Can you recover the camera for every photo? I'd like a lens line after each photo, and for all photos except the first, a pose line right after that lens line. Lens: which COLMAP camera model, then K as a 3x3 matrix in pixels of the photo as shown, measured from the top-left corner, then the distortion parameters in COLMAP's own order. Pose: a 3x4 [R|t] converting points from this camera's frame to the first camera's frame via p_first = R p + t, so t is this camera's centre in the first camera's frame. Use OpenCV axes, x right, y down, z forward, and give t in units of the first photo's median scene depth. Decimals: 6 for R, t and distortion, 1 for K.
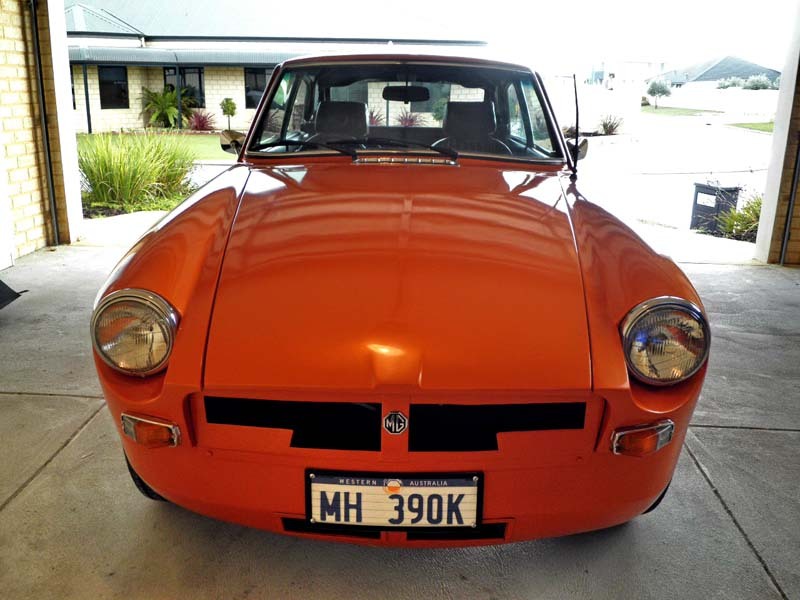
lens RADIAL K [[712.5, 0, 400.0], [0, 712.5, 300.0], [0, 0, 1]] dist [-0.052402, -0.001907]
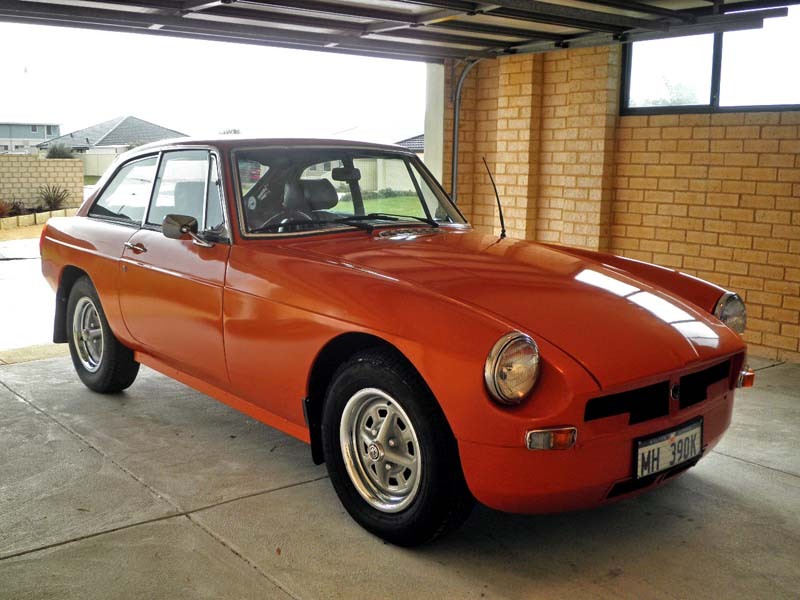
lens RADIAL K [[852.9, 0, 400.0], [0, 852.9, 300.0], [0, 0, 1]] dist [-0.060146, 0.000766]
pose [[0.752732, -0.107979, 0.649411, -1.538847], [0.185095, 0.981377, -0.051367, -0.033546], [-0.631770, 0.158868, 0.758701, -0.027424]]
